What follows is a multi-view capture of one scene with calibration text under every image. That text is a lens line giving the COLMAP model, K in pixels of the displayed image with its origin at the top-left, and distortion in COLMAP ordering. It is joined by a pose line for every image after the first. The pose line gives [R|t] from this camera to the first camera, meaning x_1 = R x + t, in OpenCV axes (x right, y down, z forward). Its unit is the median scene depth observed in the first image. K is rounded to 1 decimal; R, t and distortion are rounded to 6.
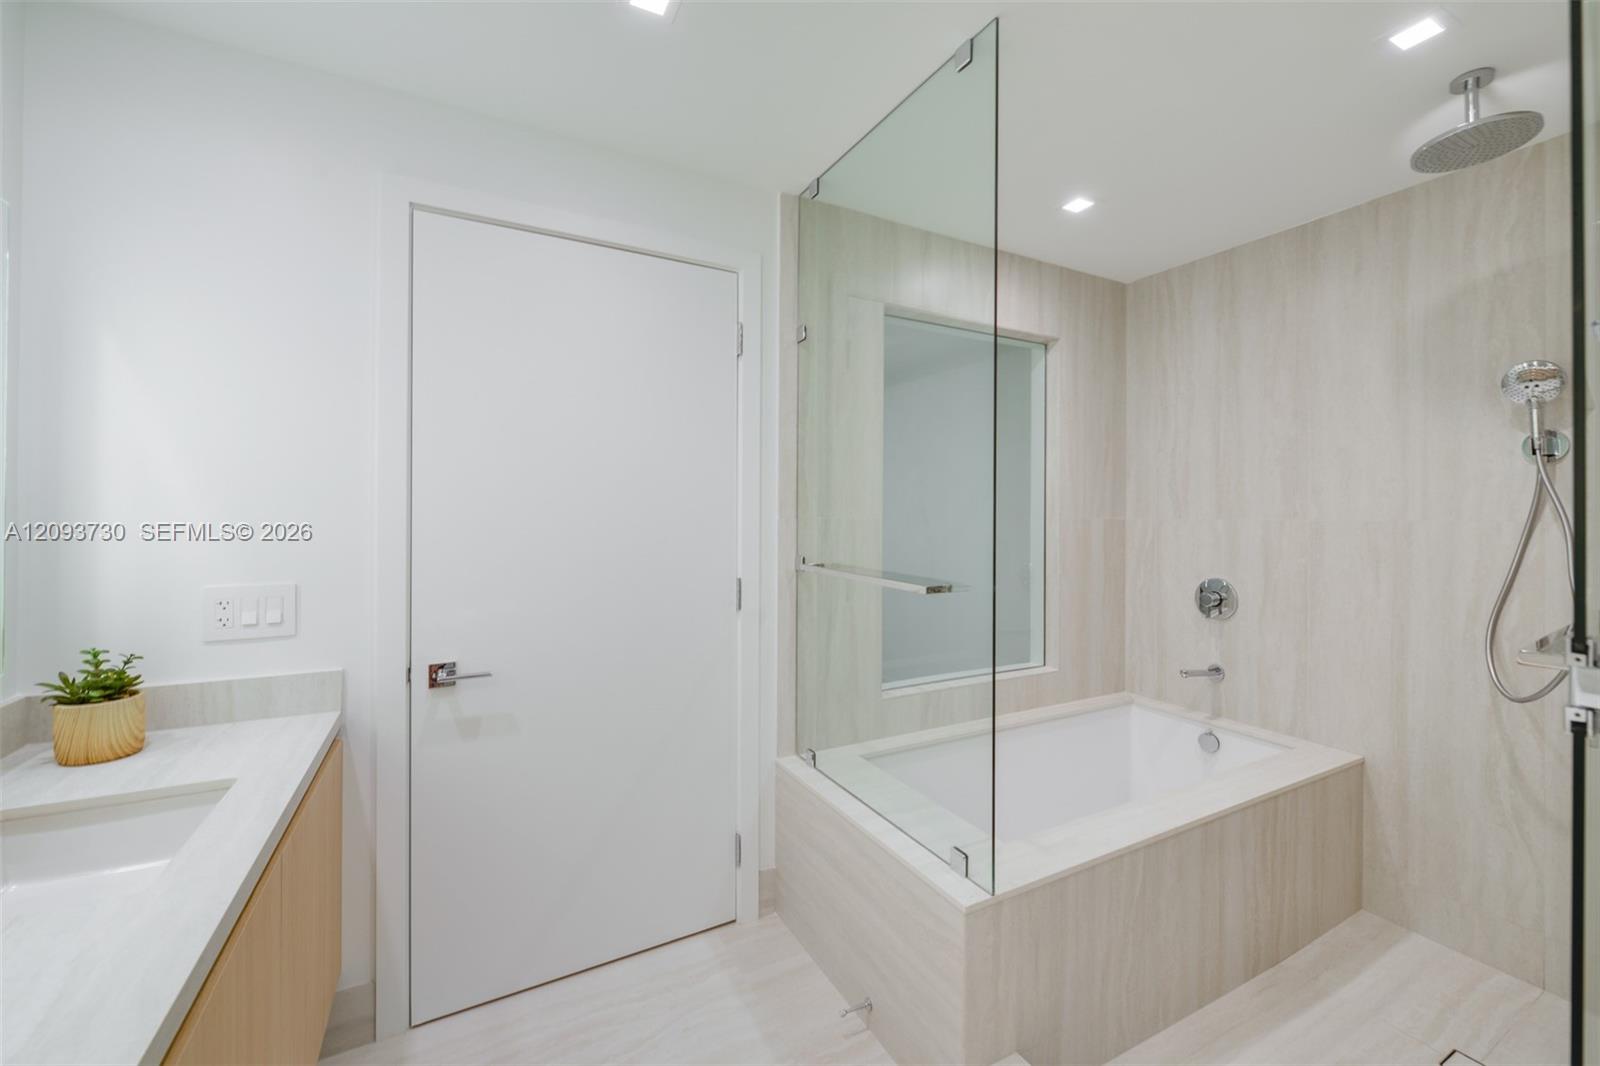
lens RADIAL K [[634.1, 0, 793.9], [0, 634.1, 513.0], [0, 0, 1]] dist [-0.008098, -0.001352]
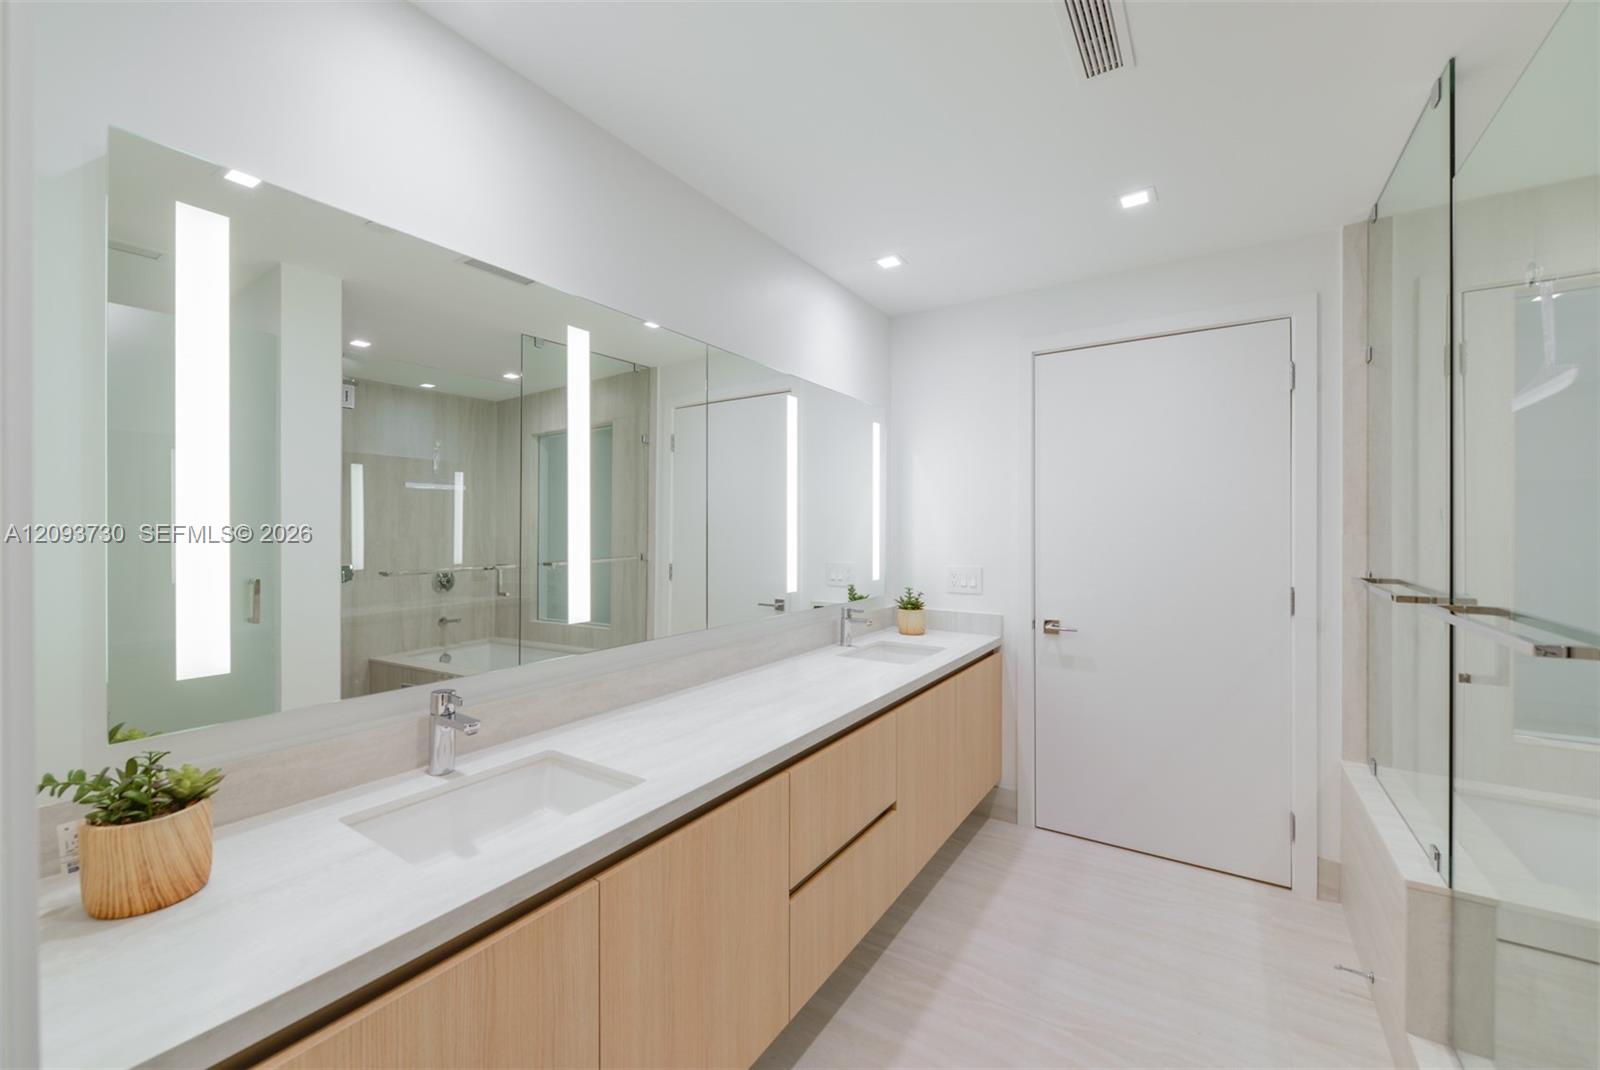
lens RADIAL K [[634.1, 0, 793.4], [0, 634.1, 538.9], [0, 0, 1]] dist [-0.008098, -0.001352]
pose [[0.466230, 0.006348, -0.884641, 0.631825], [0.005837, 0.999930, 0.010252, -0.000075], [0.884644, -0.009944, 0.466160, -0.404430]]
